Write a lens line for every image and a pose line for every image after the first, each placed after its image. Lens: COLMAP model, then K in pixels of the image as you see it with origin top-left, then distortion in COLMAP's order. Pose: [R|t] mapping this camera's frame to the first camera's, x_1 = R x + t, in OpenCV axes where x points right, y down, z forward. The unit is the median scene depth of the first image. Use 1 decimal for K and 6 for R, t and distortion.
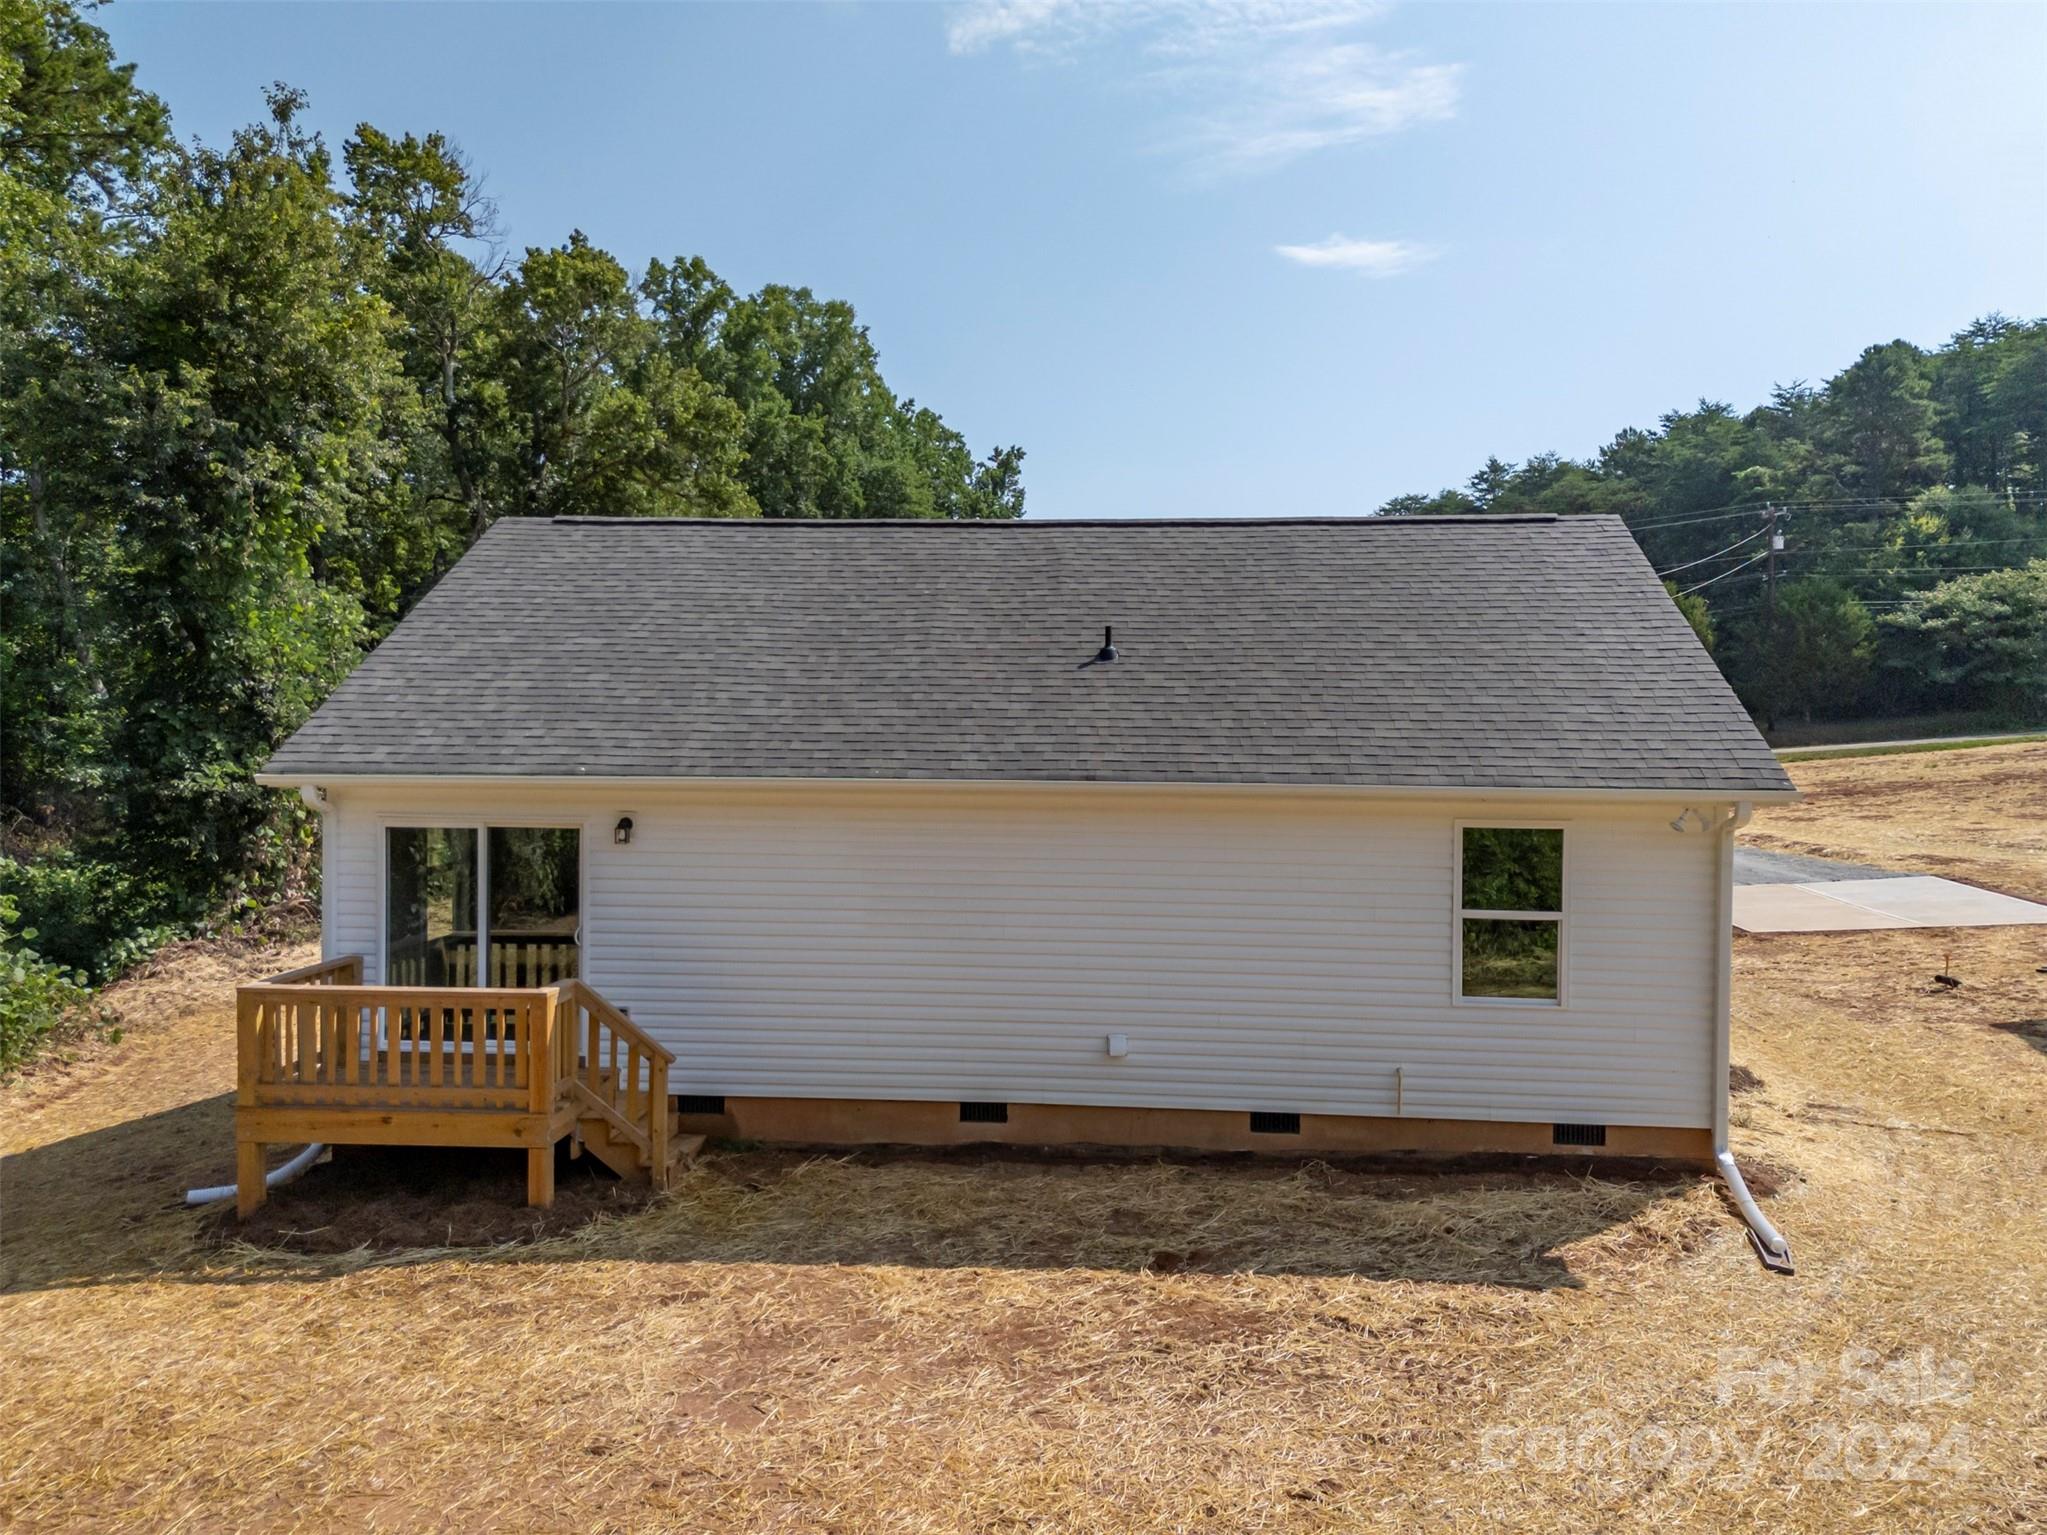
lens RADIAL K [[1492.5, 0, 1026.1], [0, 1492.5, 758.5], [0, 0, 1]] dist [0.075561, -0.044628]
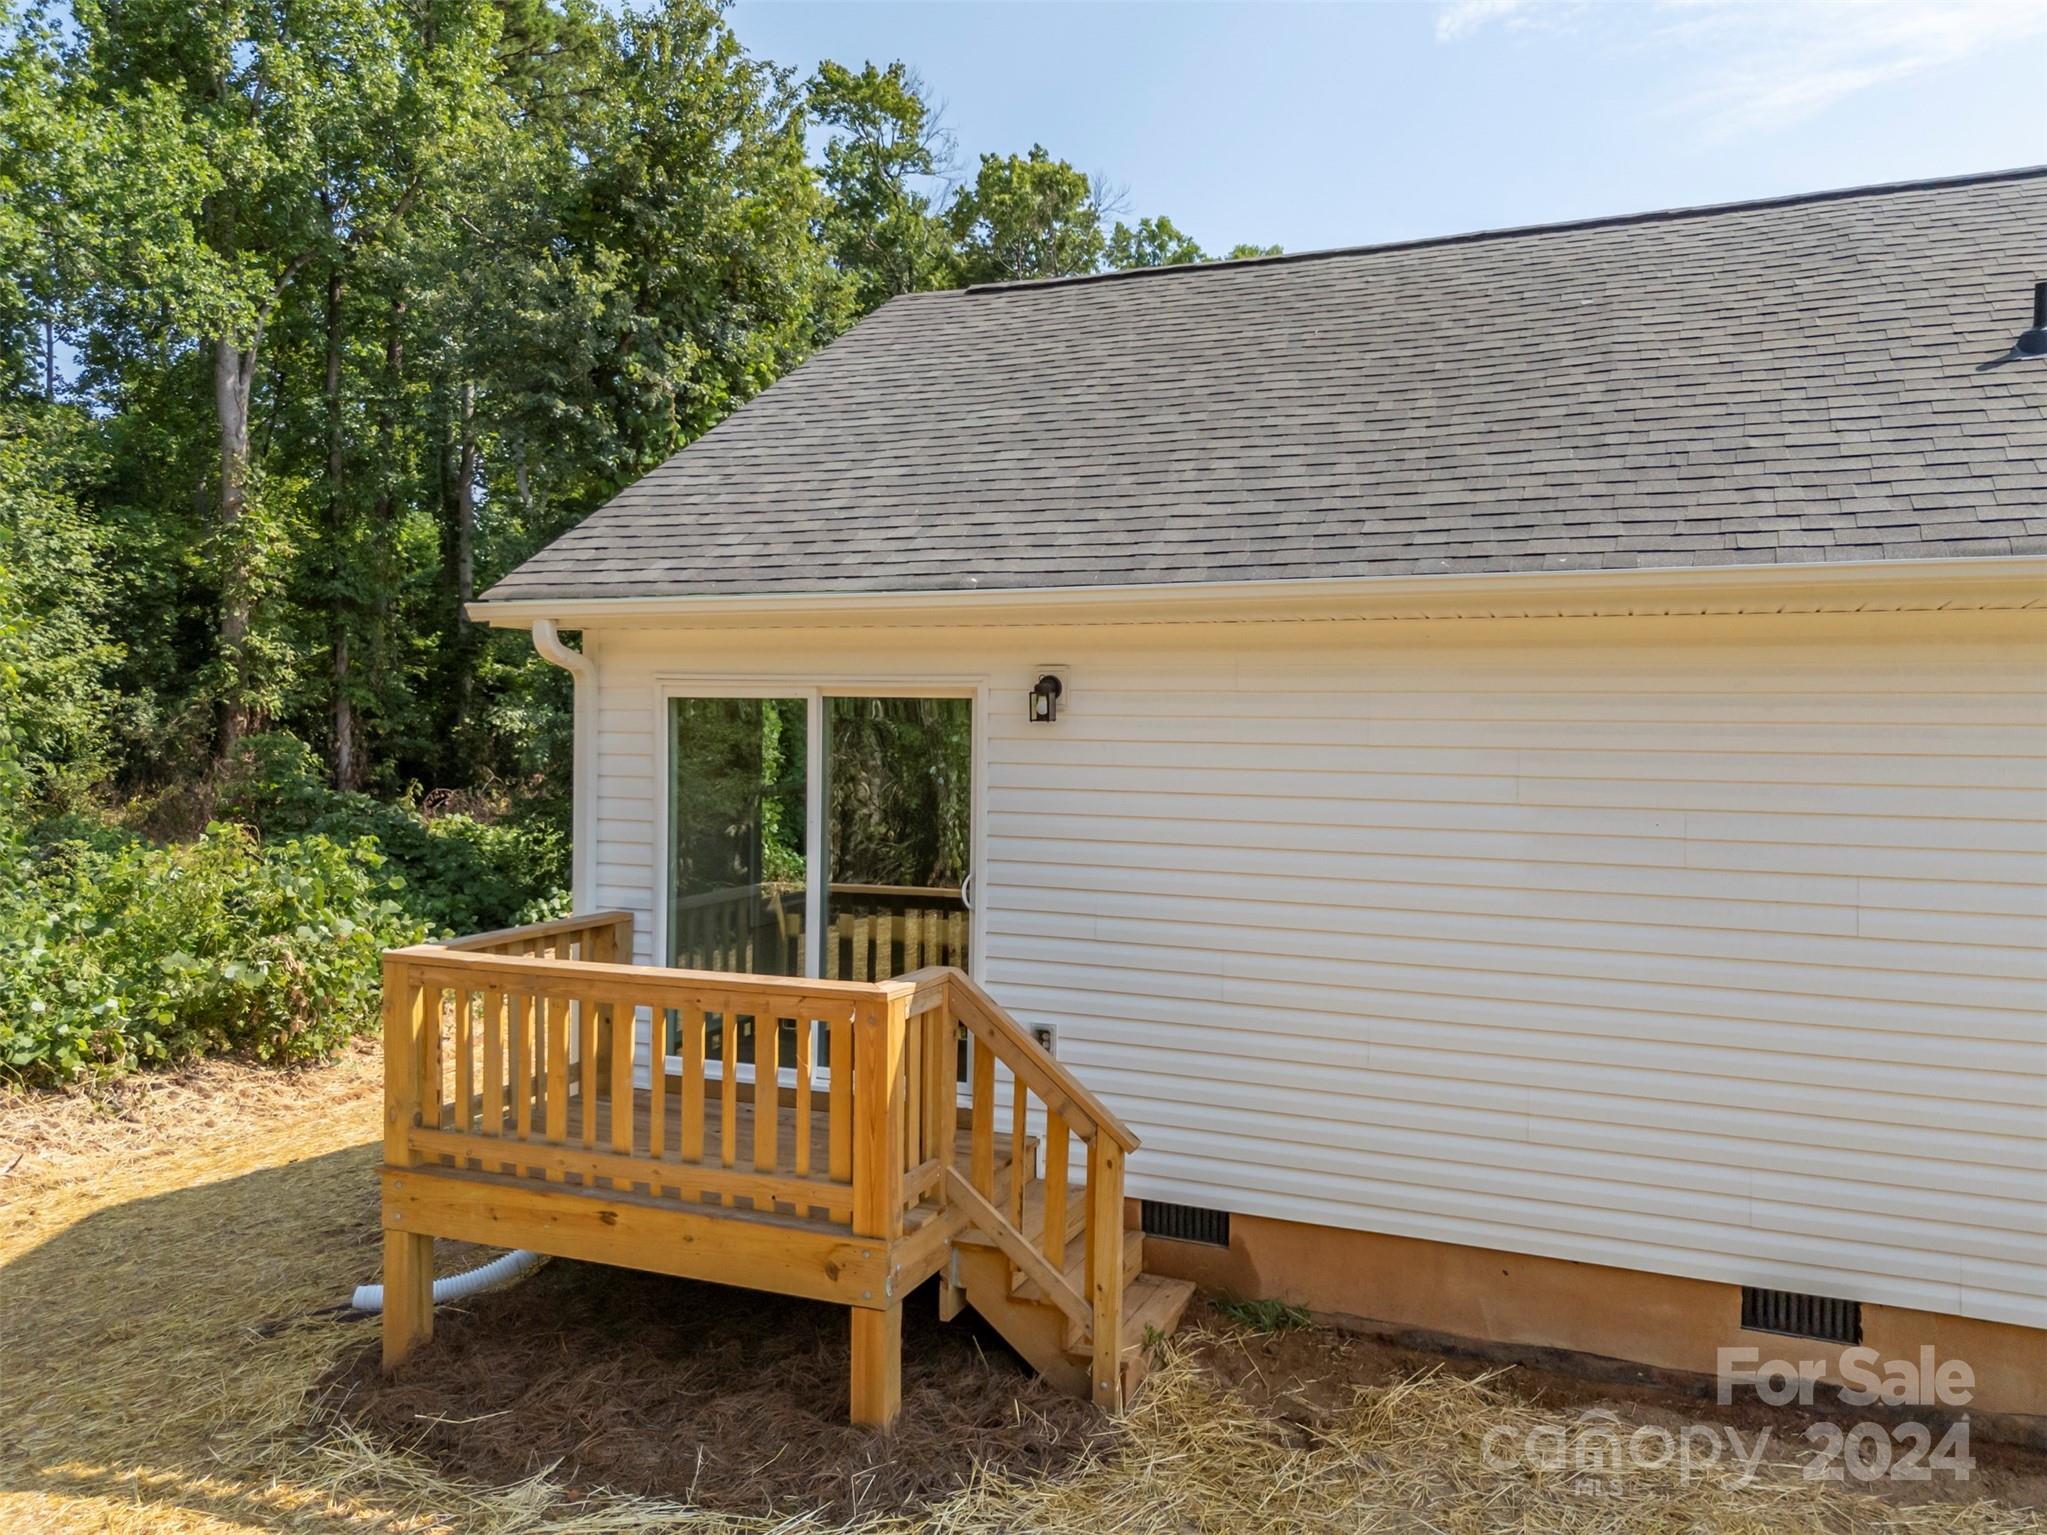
lens RADIAL K [[1492.5, 0, 1026.1], [0, 1492.5, 758.5], [0, 0, 1]] dist [0.075561, -0.044628]
pose [[0.955210, 0.008120, -0.295816, -0.120365], [-0.009410, 0.999951, -0.002937, 0.073790], [0.295778, 0.005589, 0.955240, 0.503471]]
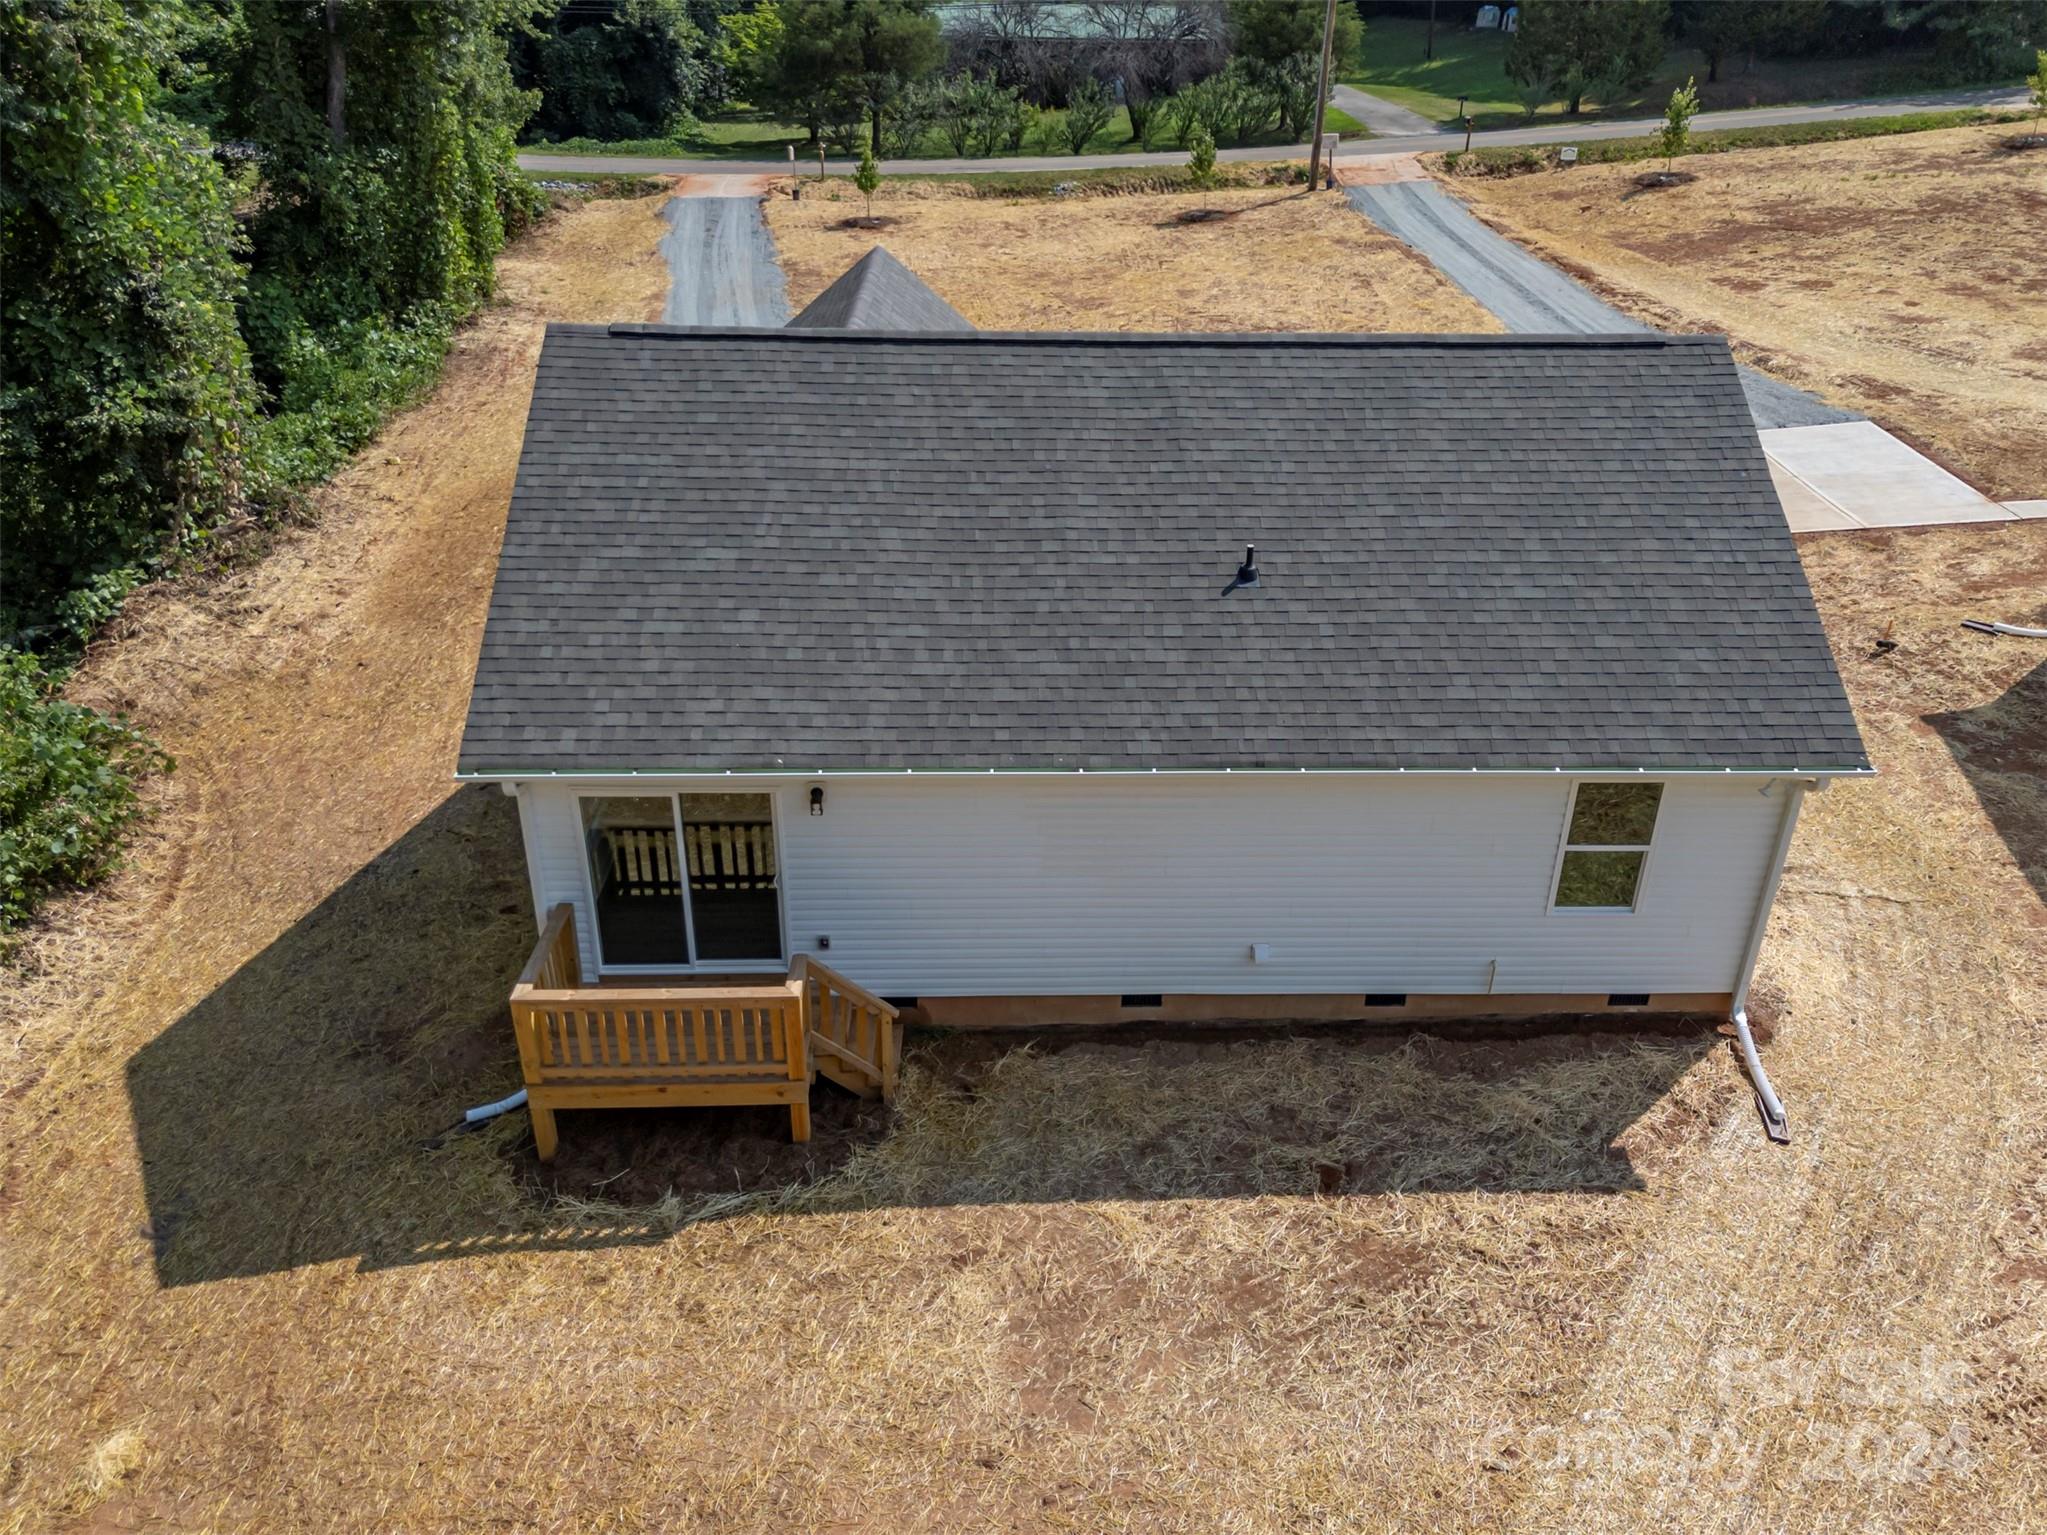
lens RADIAL K [[1551.8, 0, 1058.9], [0, 1551.8, 767.5], [0, 0, 1]] dist [0.079455, -0.058012]
pose [[0.992140, -0.048843, 0.115210, -0.230106], [-0.008737, 0.891395, 0.453144, -0.489750], [-0.124830, -0.450589, 0.883961, 0.014505]]
